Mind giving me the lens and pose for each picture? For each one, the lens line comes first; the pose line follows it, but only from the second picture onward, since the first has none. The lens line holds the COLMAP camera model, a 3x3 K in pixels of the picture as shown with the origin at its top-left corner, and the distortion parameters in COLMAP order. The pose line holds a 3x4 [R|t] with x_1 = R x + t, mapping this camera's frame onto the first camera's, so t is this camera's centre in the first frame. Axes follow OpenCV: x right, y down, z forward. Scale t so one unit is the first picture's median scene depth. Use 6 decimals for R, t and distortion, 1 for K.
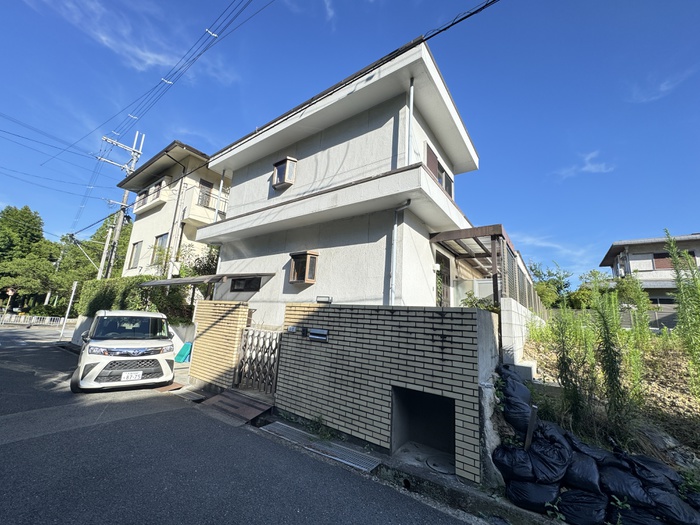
lens RADIAL K [[279.1, 0, 348.7], [0, 279.1, 262.9], [0, 0, 1]] dist [-0.002099, -0.000503]
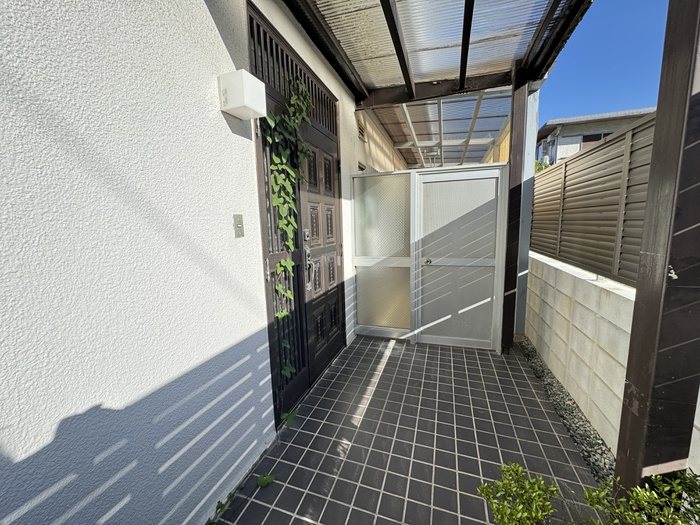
lens RADIAL K [[279.1, 0, 348.7], [0, 279.1, 262.9], [0, 0, 1]] dist [-0.002099, -0.000503]
pose [[0.948322, -0.131269, 0.288884, 0.275746], [0.027486, 0.940977, 0.337351, 0.048940], [-0.316117, -0.311977, 0.895958, 0.706869]]
